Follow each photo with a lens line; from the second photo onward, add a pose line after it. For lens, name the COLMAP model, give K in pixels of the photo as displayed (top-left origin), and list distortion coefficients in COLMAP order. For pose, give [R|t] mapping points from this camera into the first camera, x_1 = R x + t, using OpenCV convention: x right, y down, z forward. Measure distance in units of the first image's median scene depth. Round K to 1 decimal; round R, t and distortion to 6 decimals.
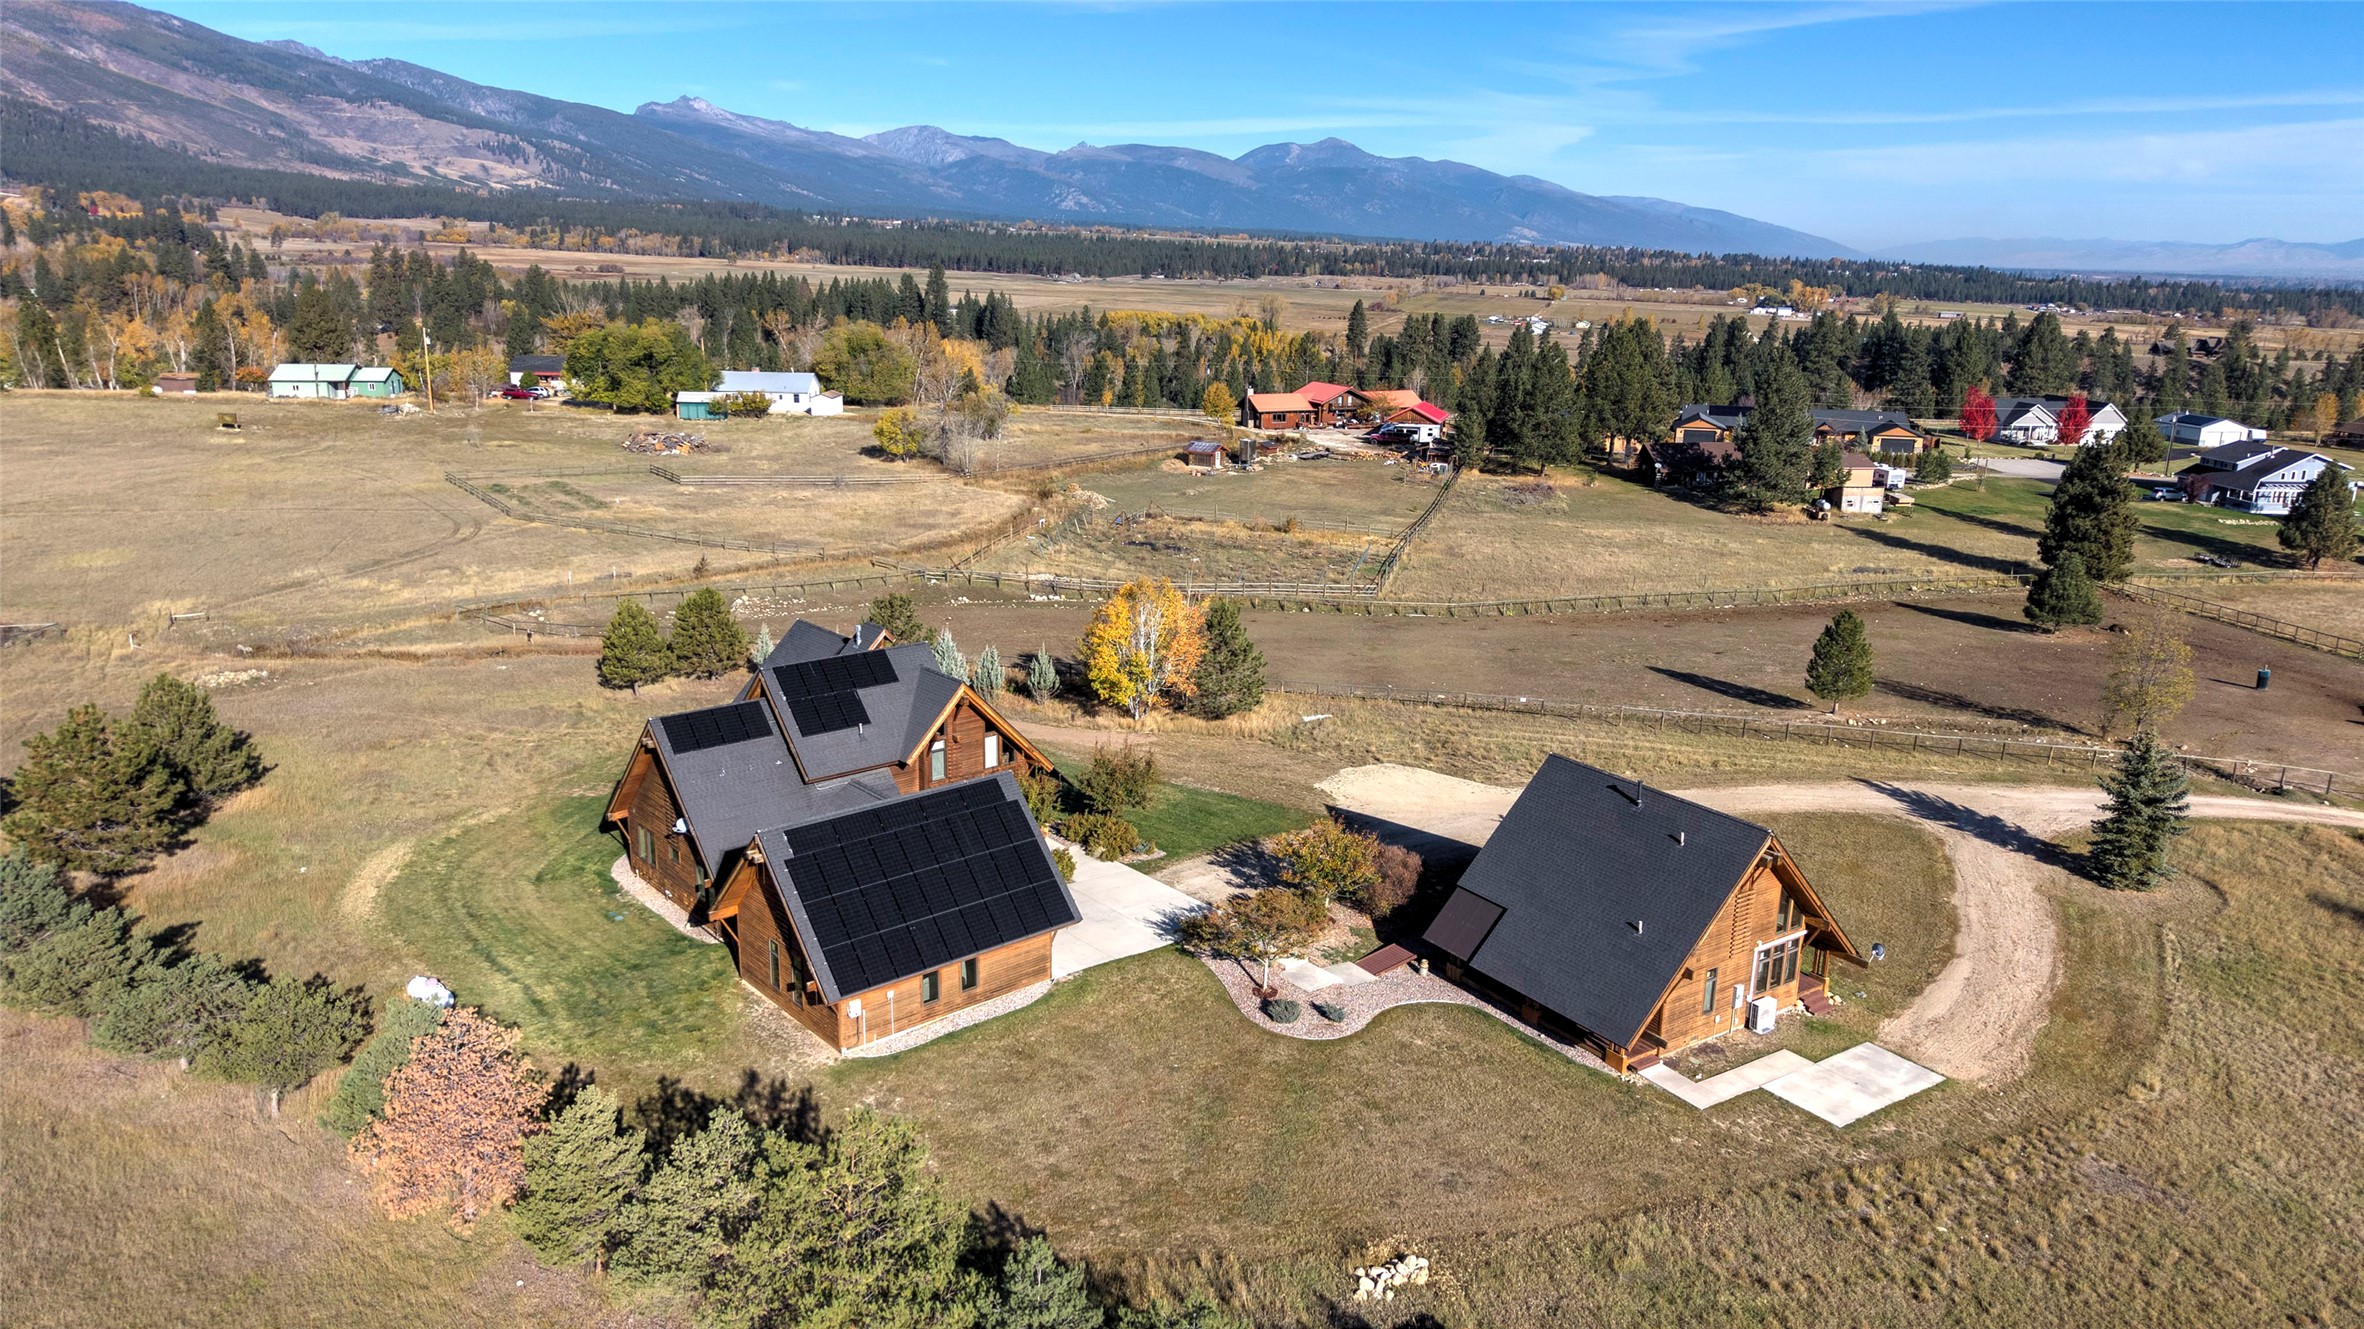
lens RADIAL K [[1582.4, 0, 1177.8], [0, 1582.4, 670.2], [0, 0, 1]] dist [0.027383, -0.031392]
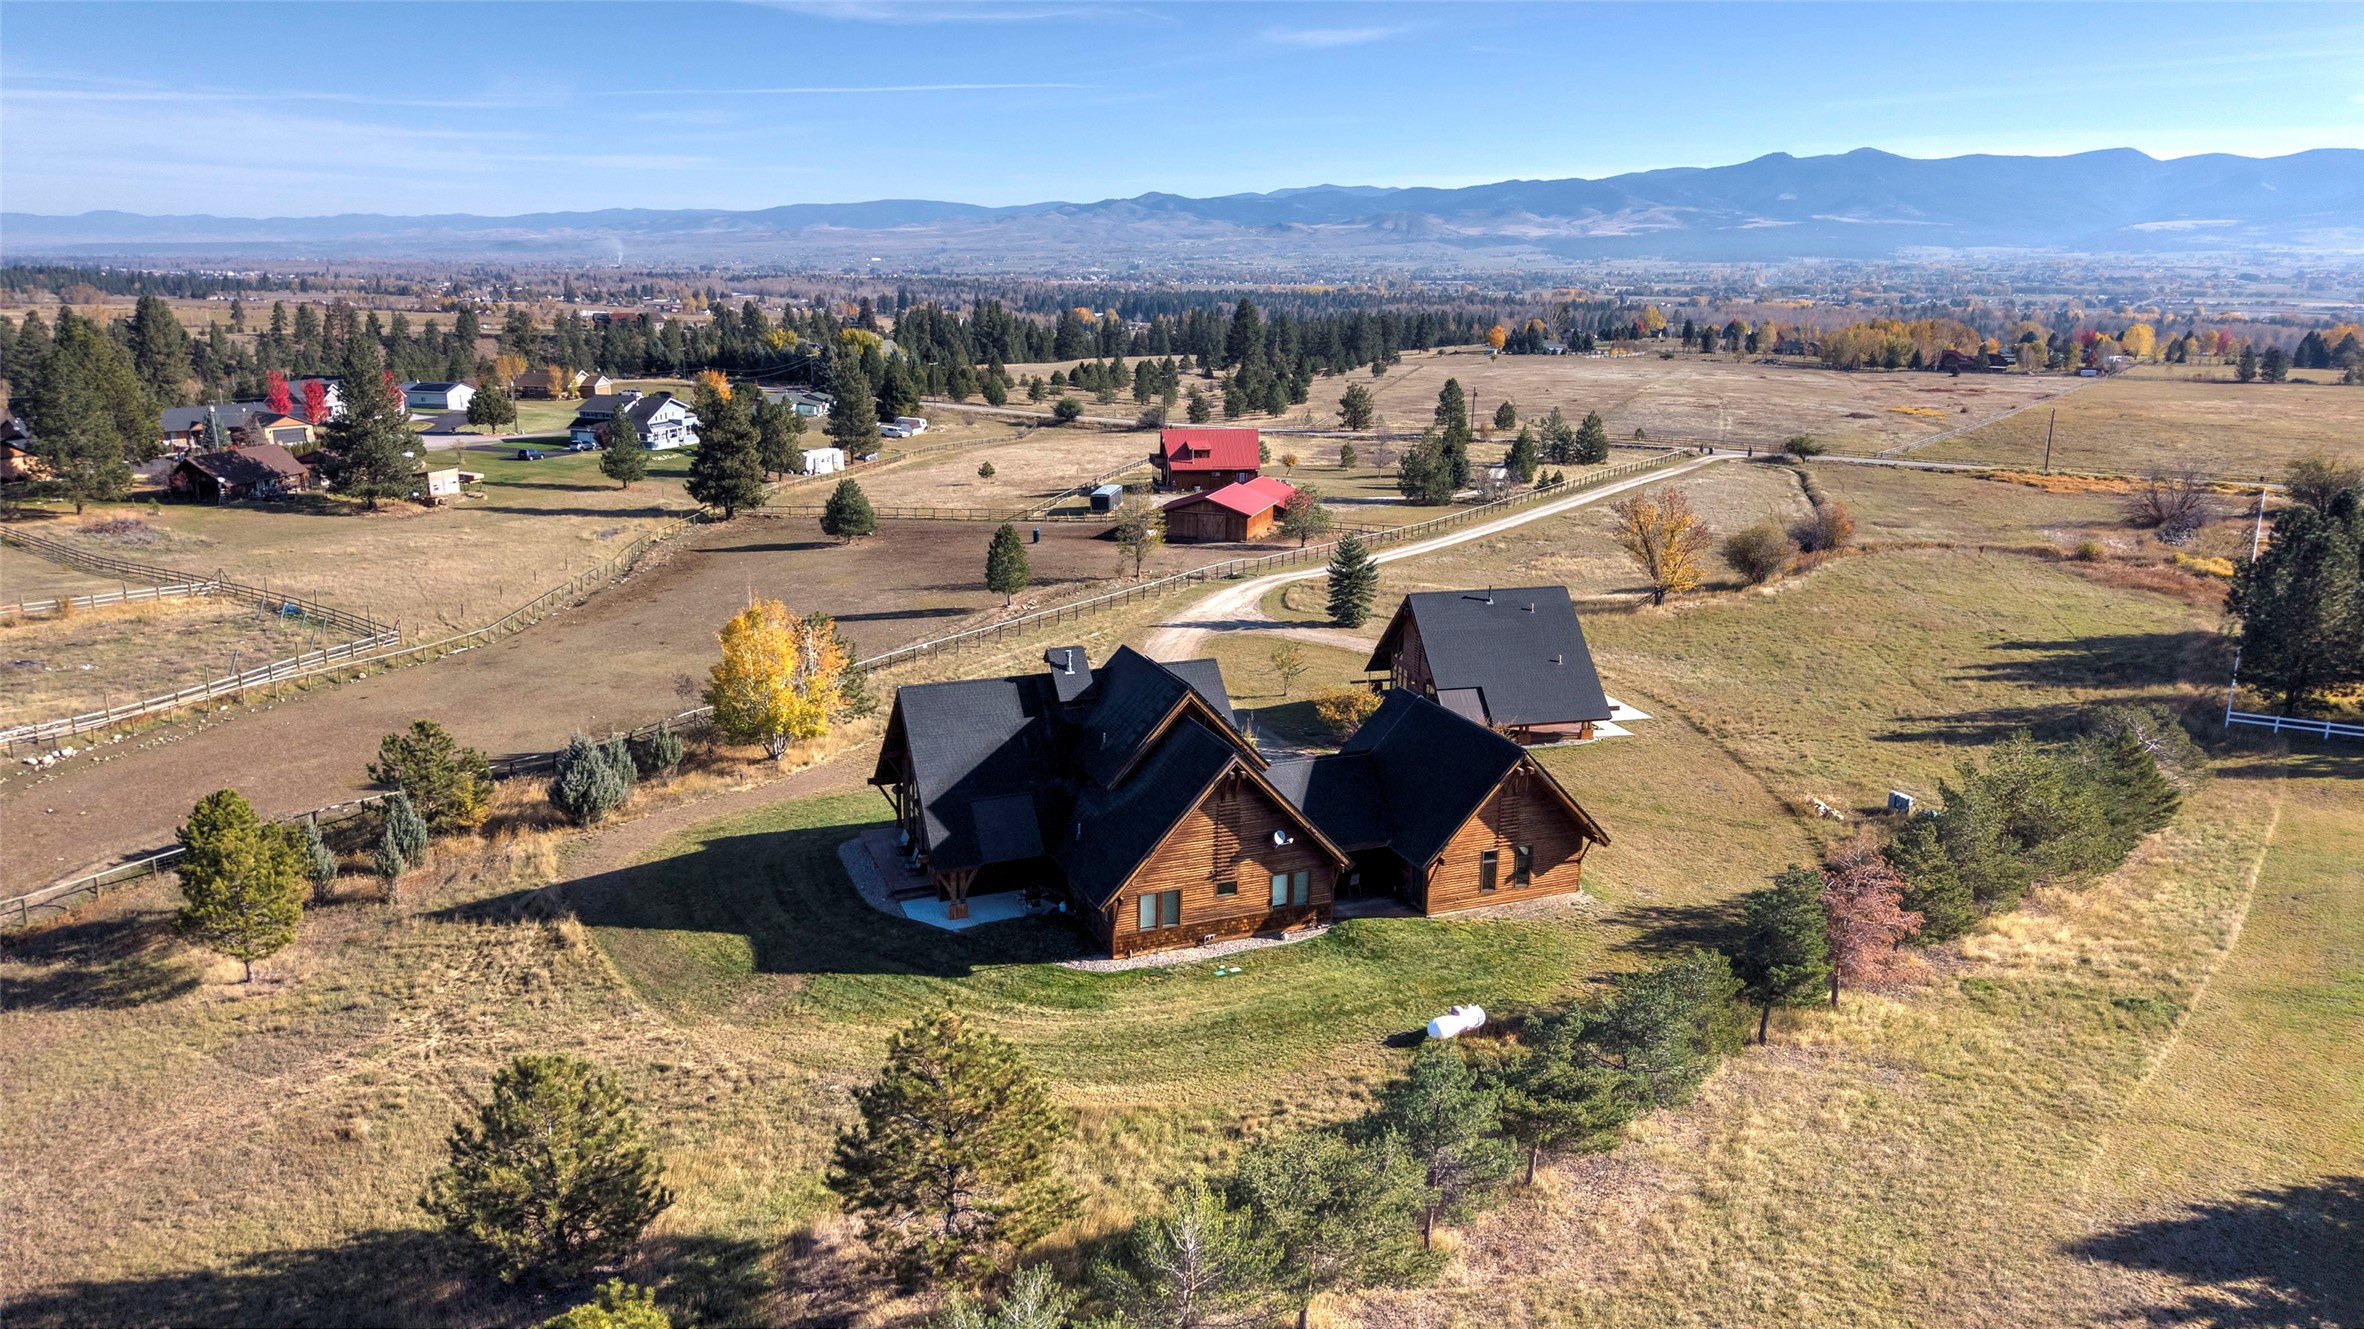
lens RADIAL K [[1582.4, 0, 1177.8], [0, 1582.4, 670.2], [0, 0, 1]] dist [0.027383, -0.031392]
pose [[0.314111, -0.248190, 0.916371, -0.369071], [0.234552, 0.955591, 0.178414, -0.059663], [-0.919957, 0.158895, 0.358375, 0.208514]]
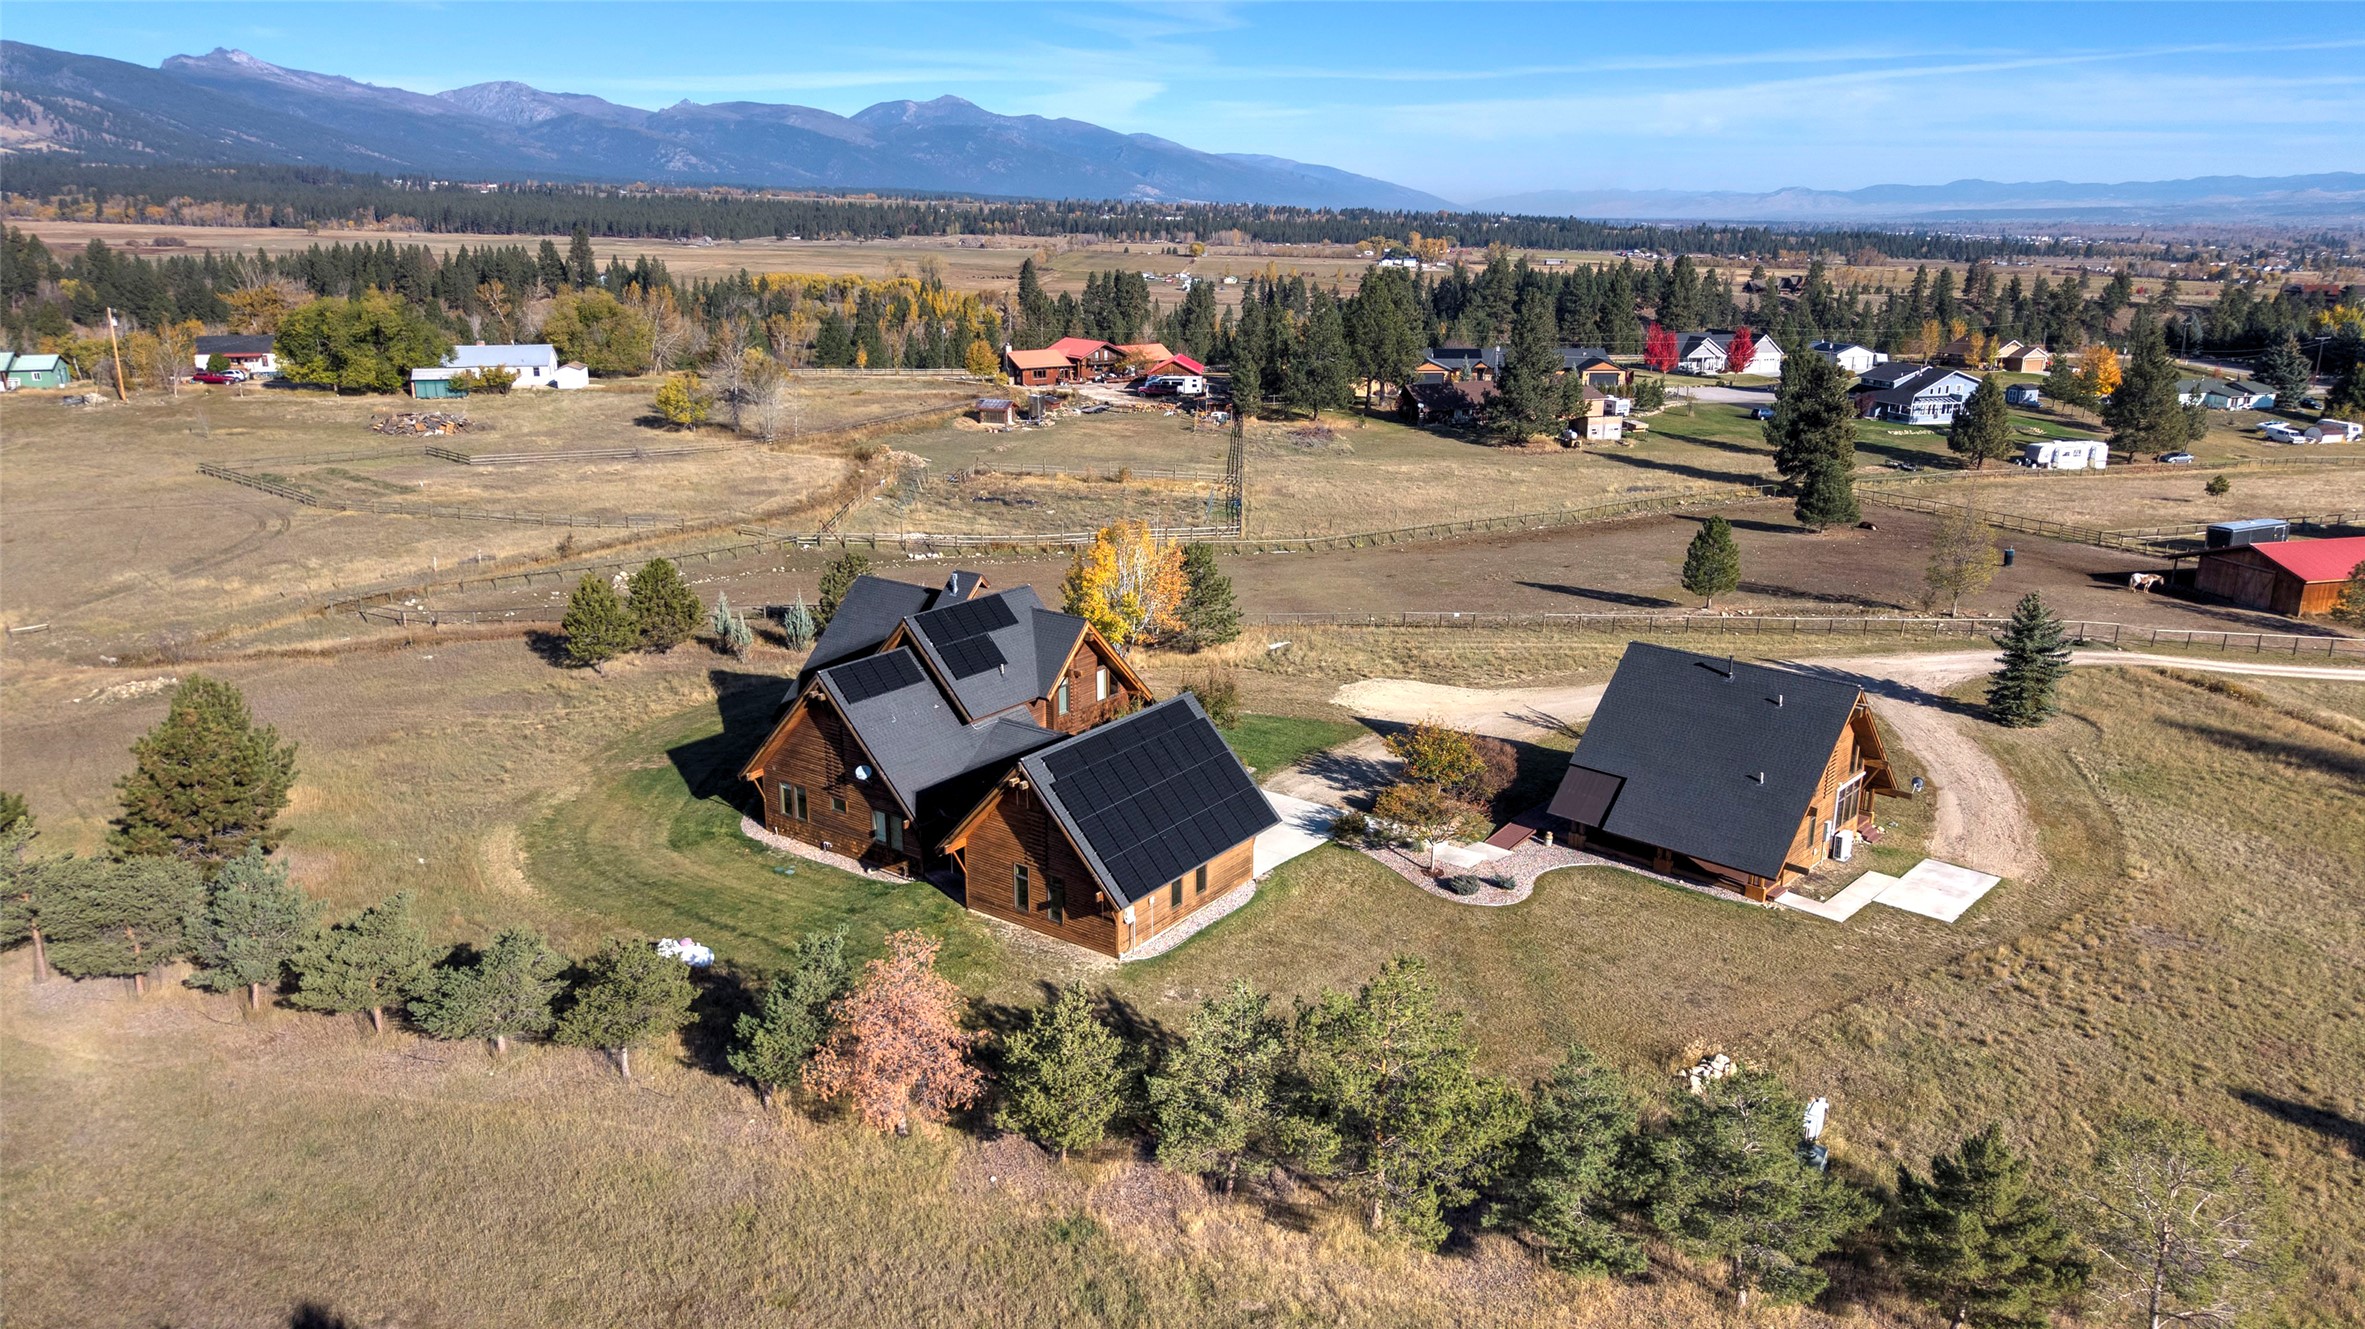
lens RADIAL K [[1583.0, 0, 1178.3], [0, 1583.0, 670.2], [0, 0, 1]] dist [0.027383, -0.031392]
pose [[0.973996, -0.076745, 0.213170, -0.098713], [0.071707, 0.996935, 0.031276, 0.004349], [-0.214916, -0.015177, 0.976515, -0.011550]]
